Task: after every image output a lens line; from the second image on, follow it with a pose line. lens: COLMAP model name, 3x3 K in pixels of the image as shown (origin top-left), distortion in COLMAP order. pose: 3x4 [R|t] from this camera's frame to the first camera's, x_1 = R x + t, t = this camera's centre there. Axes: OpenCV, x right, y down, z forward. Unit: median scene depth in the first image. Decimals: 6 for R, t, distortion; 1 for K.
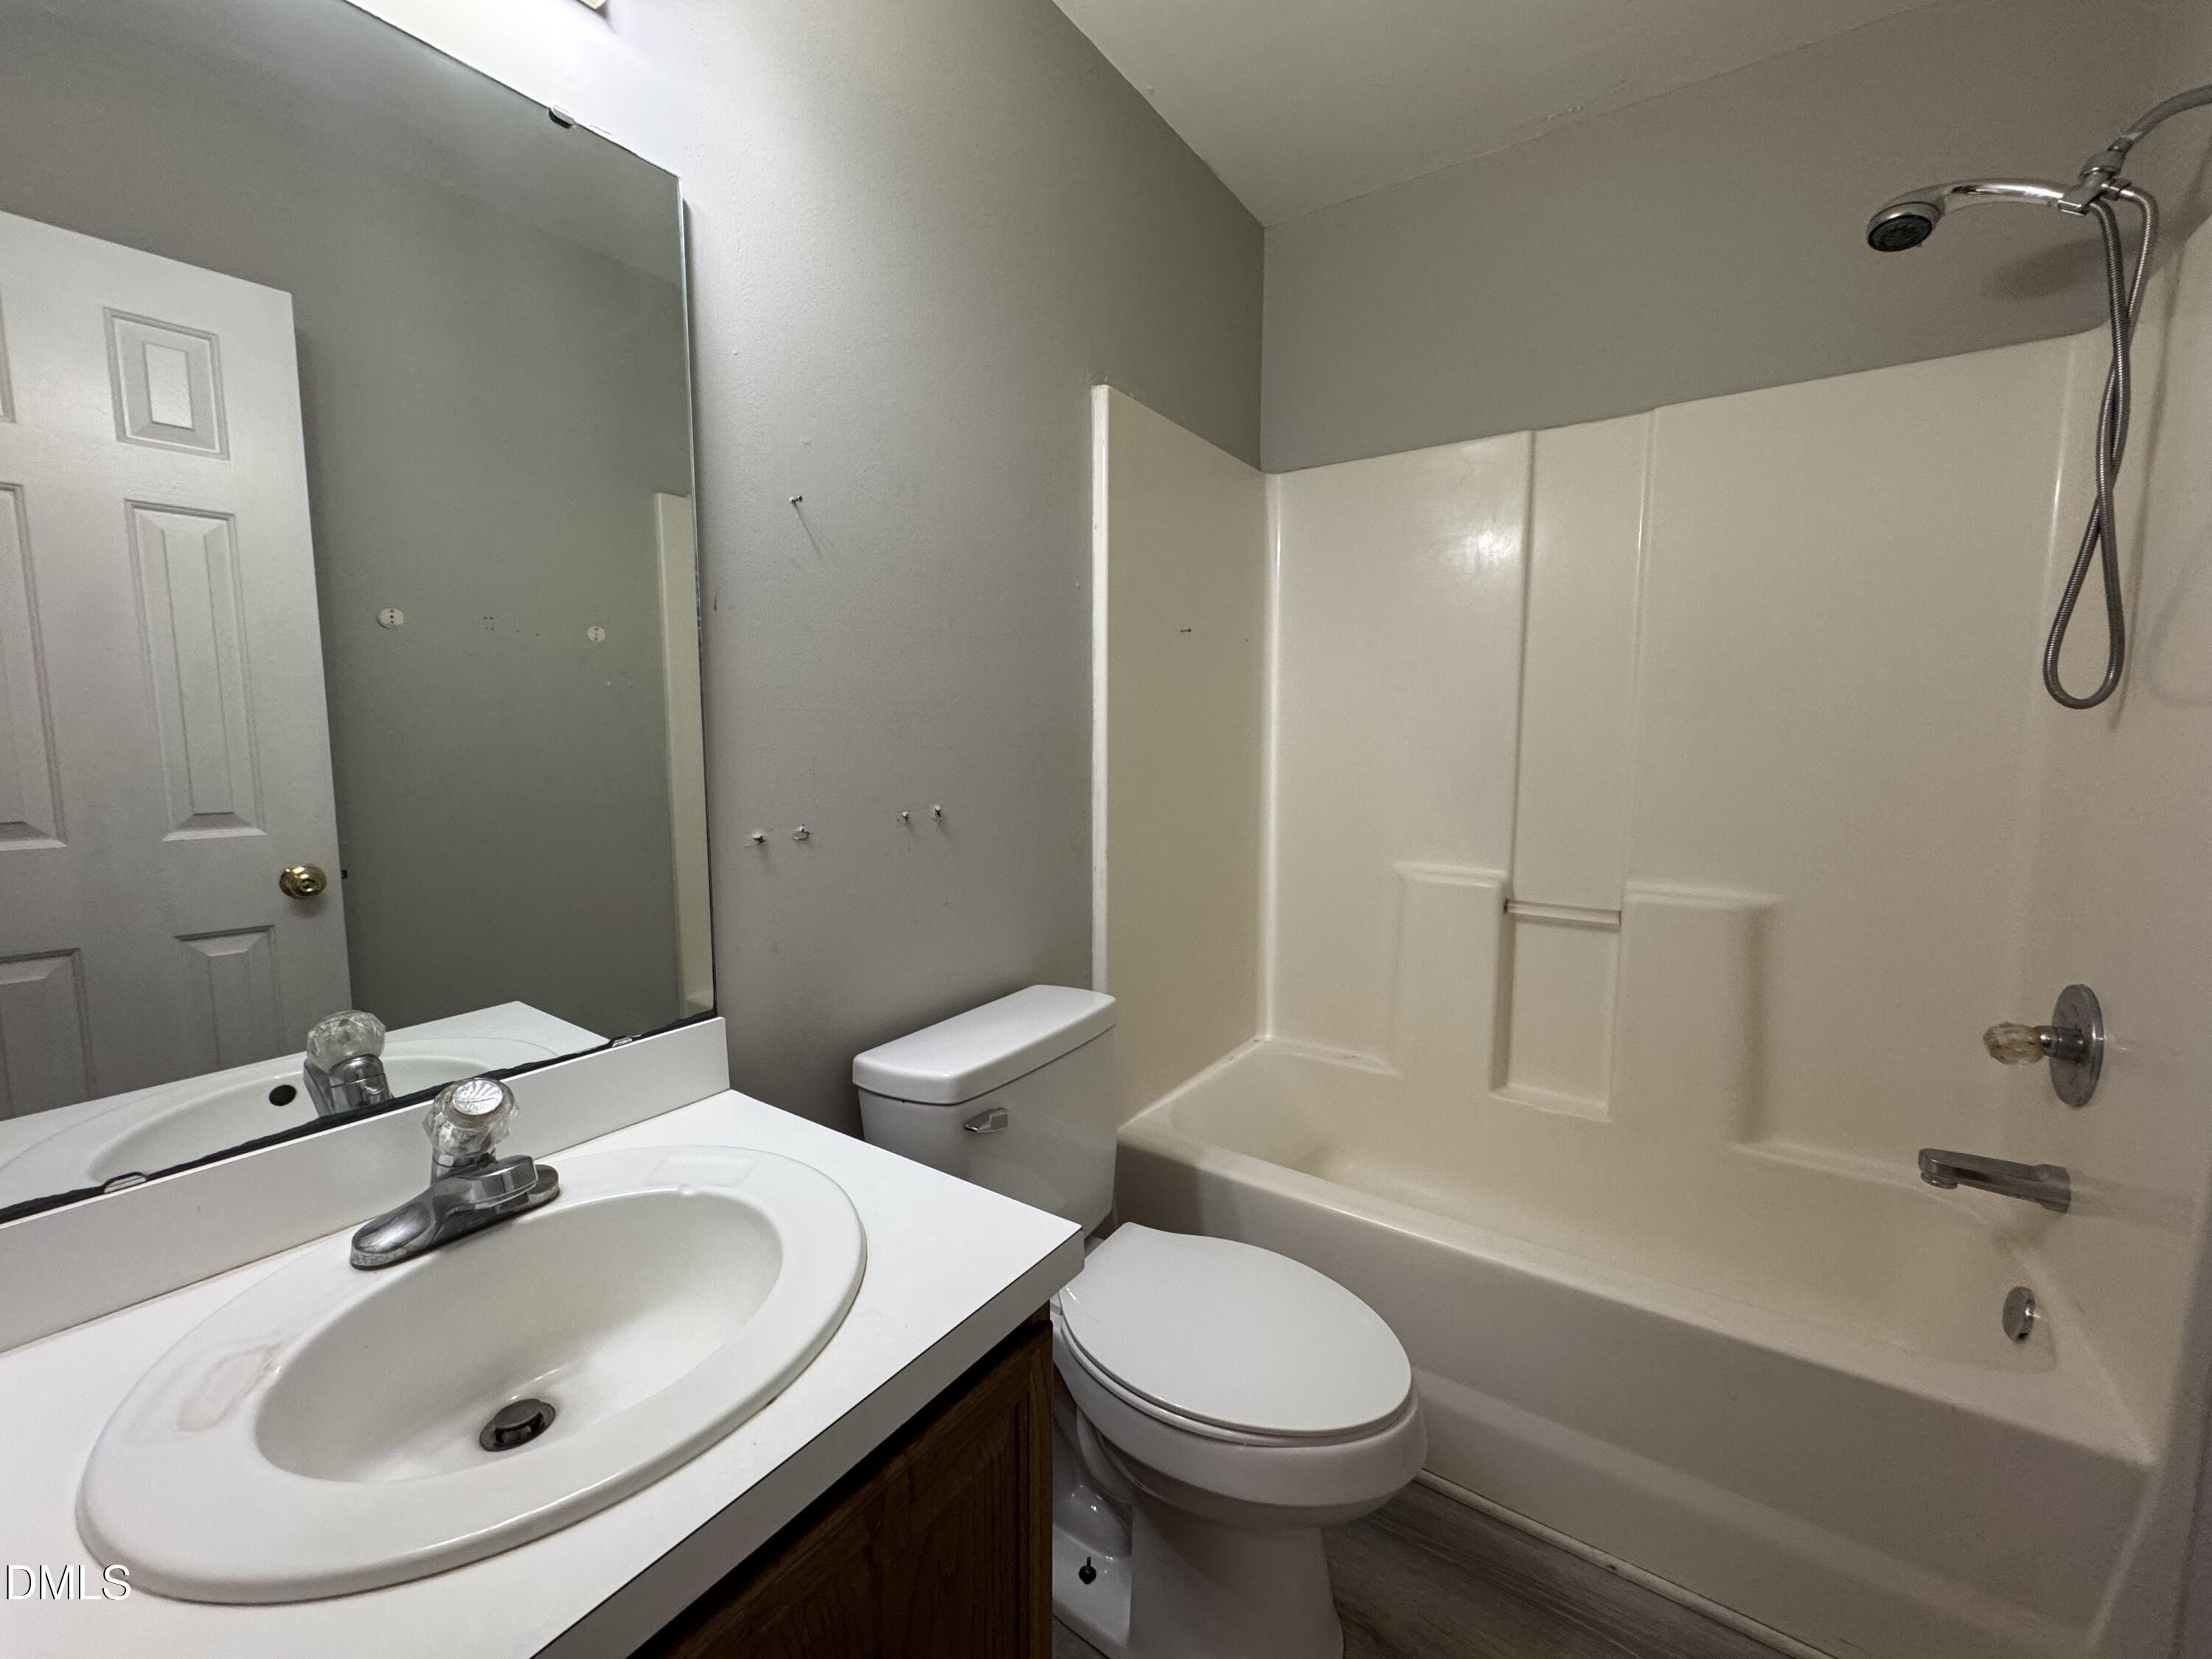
lens RADIAL K [[885.7, 0, 1105.9], [0, 885.7, 826.2], [0, 0, 1]] dist [-0.002419, -0.000047]
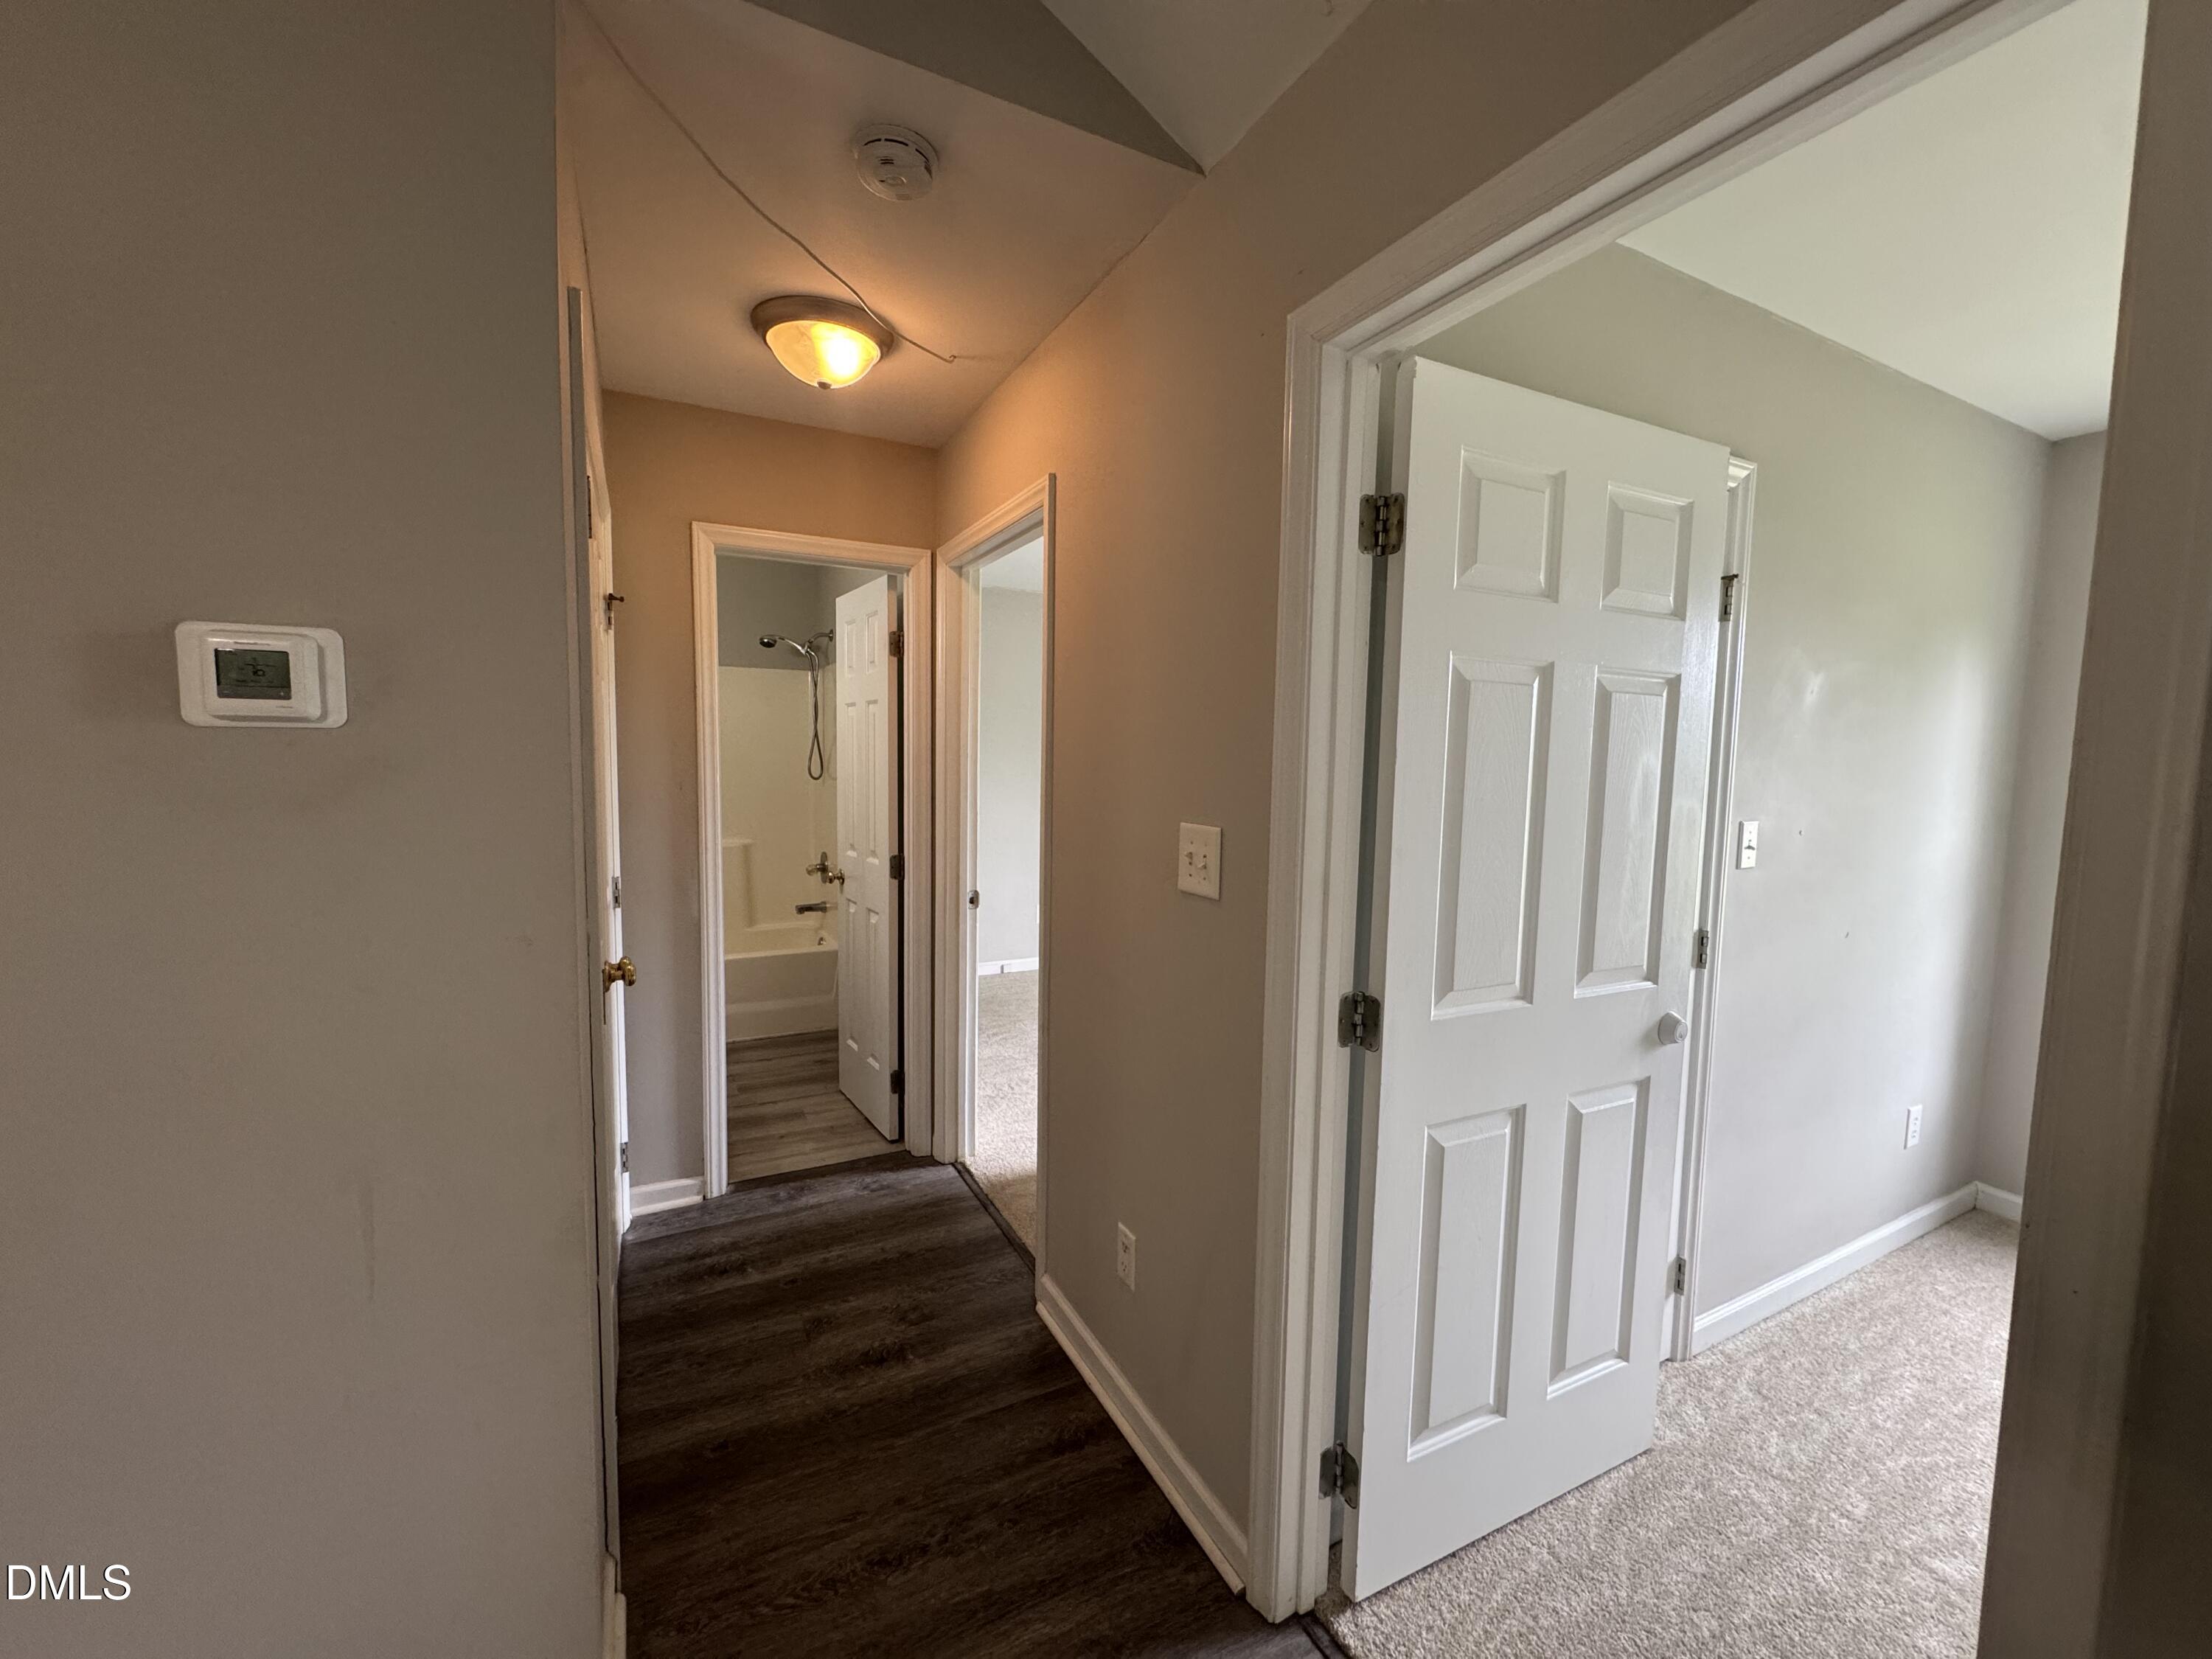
lens RADIAL K [[885.7, 0, 1105.9], [0, 885.7, 826.2], [0, 0, 1]] dist [-0.002419, -0.000047]
pose [[0.474191, -0.065361, 0.877992, -1.600534], [0.077350, 0.996477, 0.032406, 0.038771], [-0.877017, 0.052546, 0.477576, -1.821977]]
